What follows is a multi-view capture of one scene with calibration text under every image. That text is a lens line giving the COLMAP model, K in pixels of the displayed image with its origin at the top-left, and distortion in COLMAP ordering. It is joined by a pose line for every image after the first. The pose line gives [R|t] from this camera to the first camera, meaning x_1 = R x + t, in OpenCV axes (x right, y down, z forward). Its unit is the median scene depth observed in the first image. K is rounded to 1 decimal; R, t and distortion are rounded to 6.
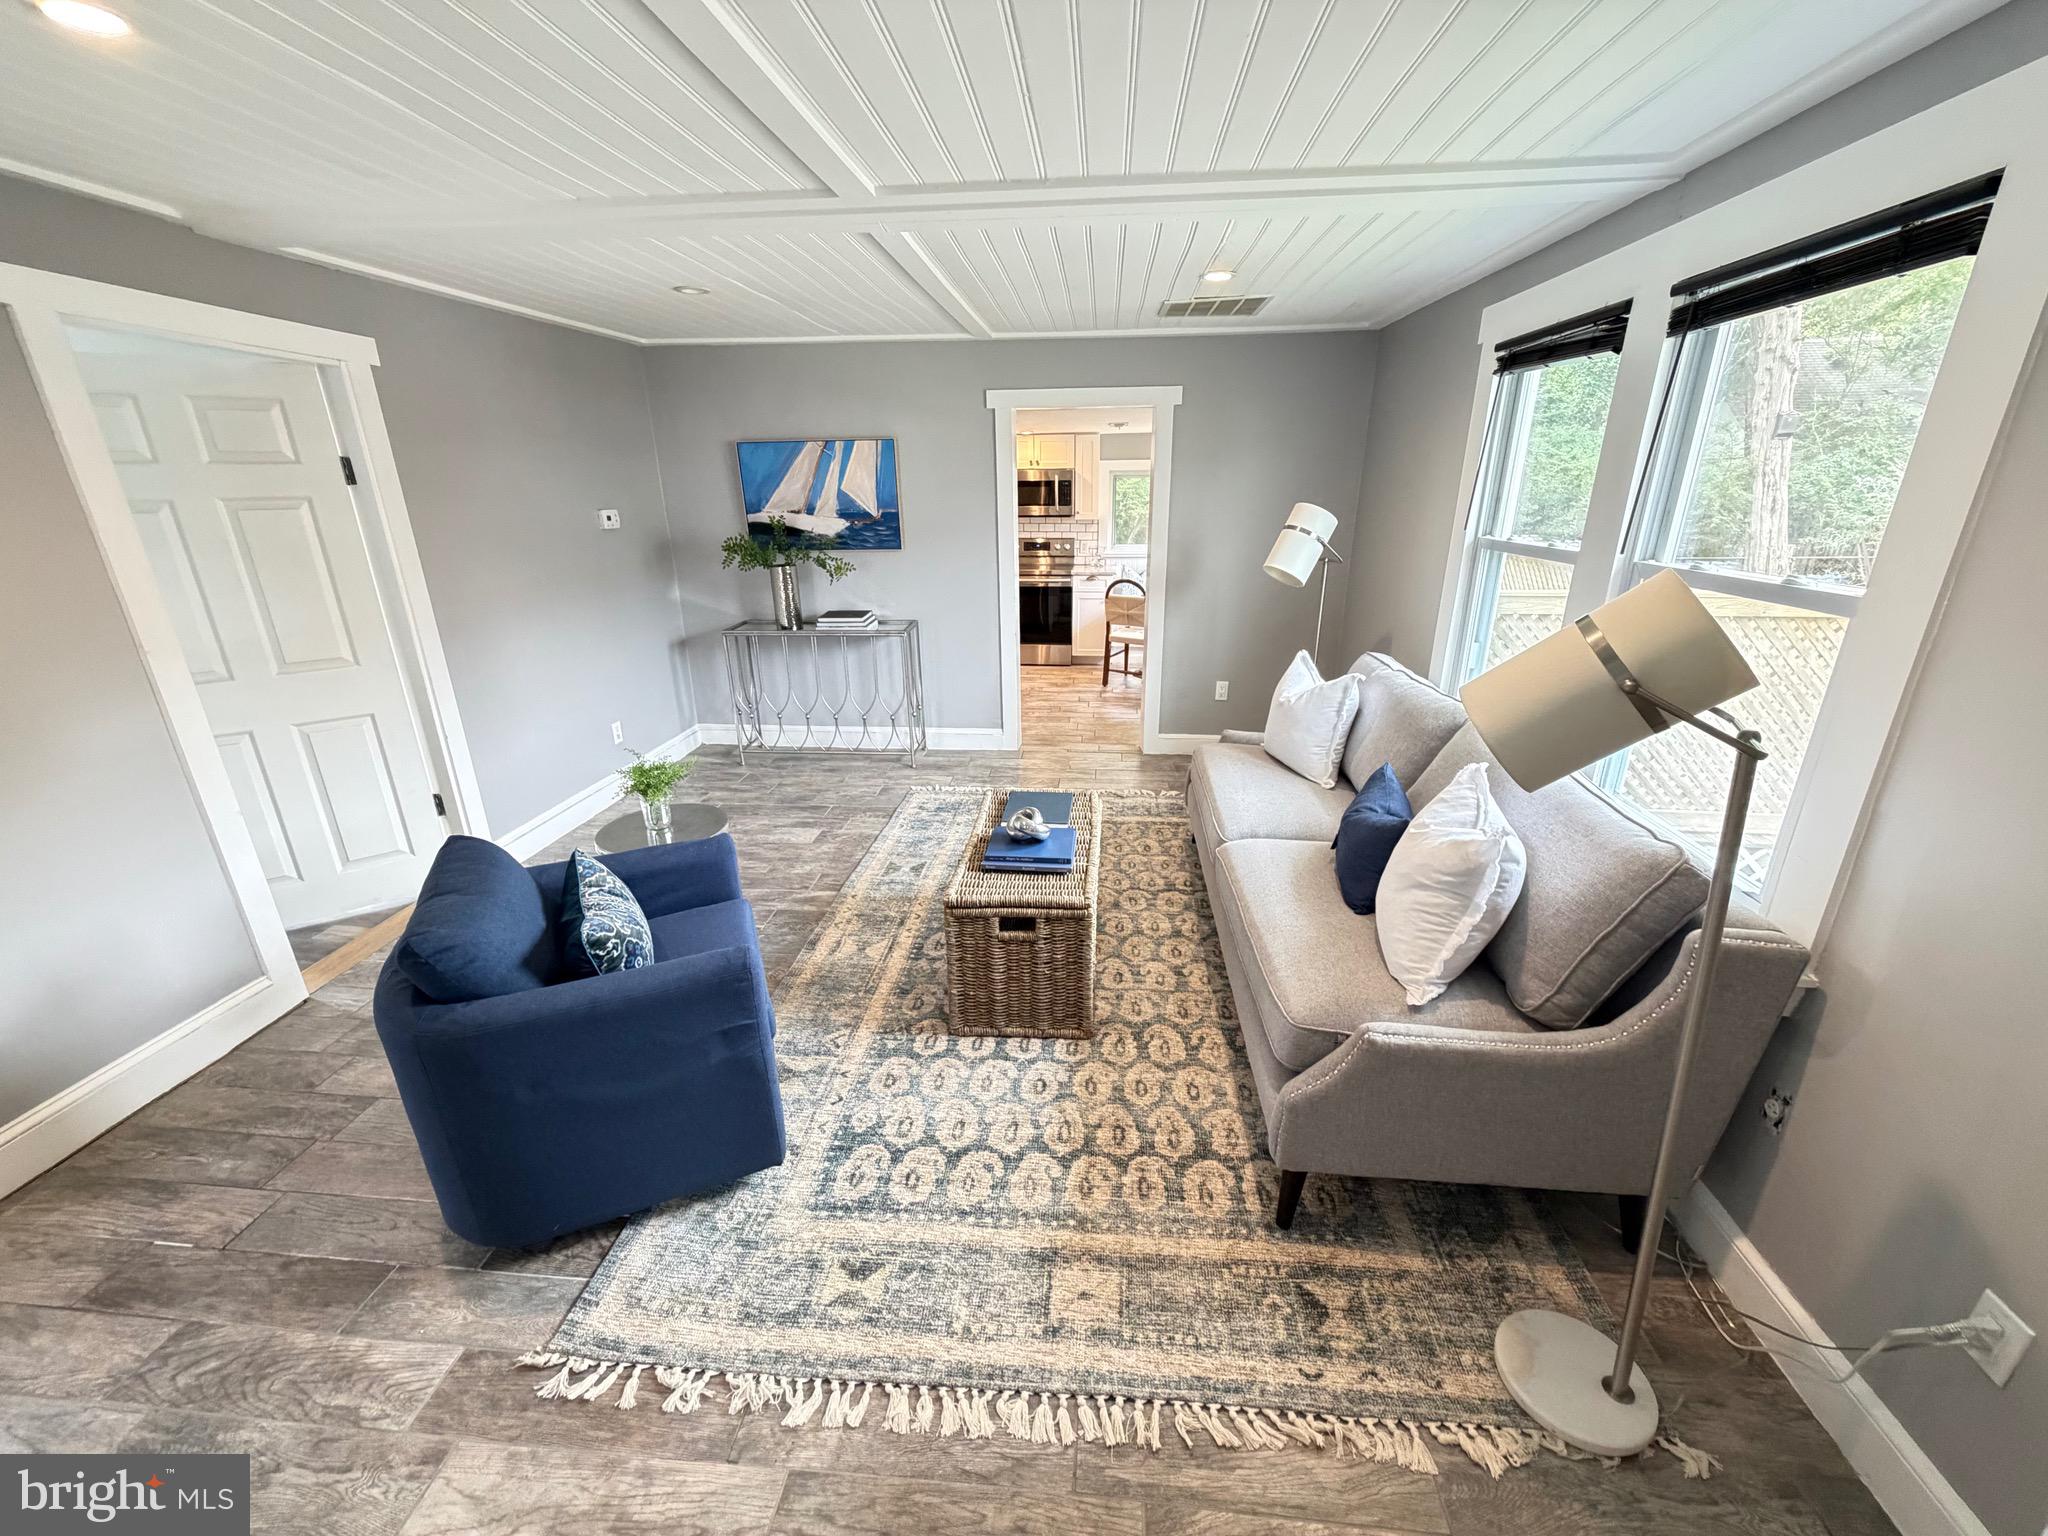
lens RADIAL K [[827.4, 0, 1024.4], [0, 827.4, 771.3], [0, 0, 1]] dist [-0.000581, -0.000798]
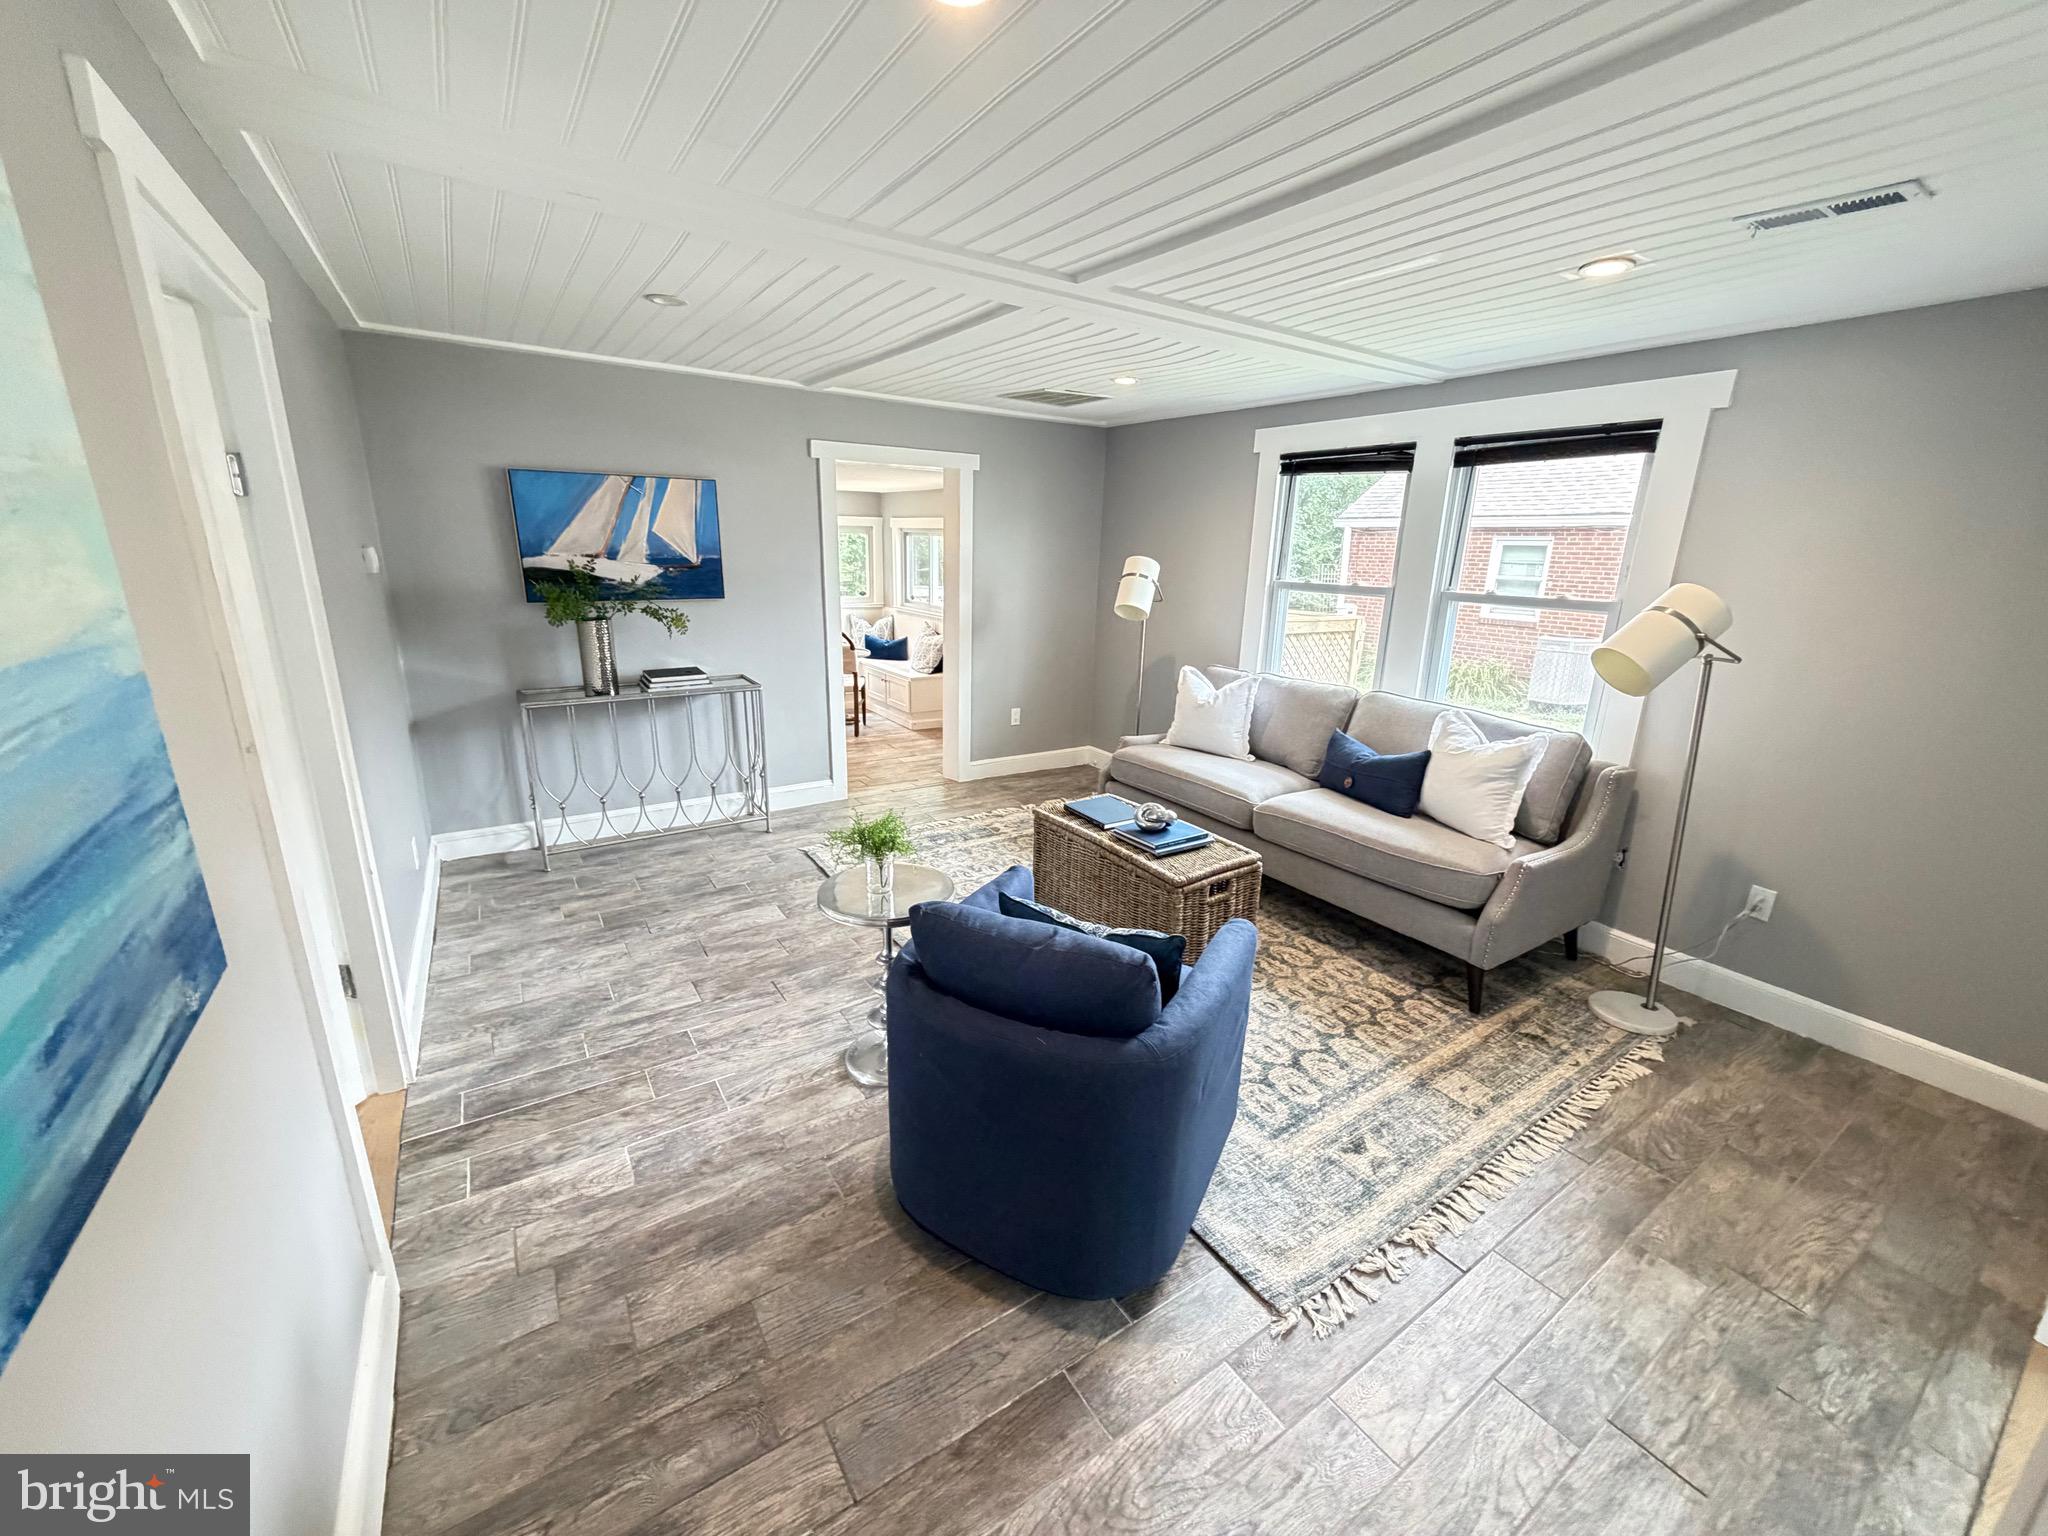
lens RADIAL K [[827.4, 0, 1030.8], [0, 827.4, 773.1], [0, 0, 1]] dist [-0.000581, -0.000798]
pose [[0.770596, -0.140992, 0.621532, -0.510719], [0.181486, 0.983392, -0.001933, -0.016035], [-0.610937, 0.114289, 0.783386, 0.102928]]
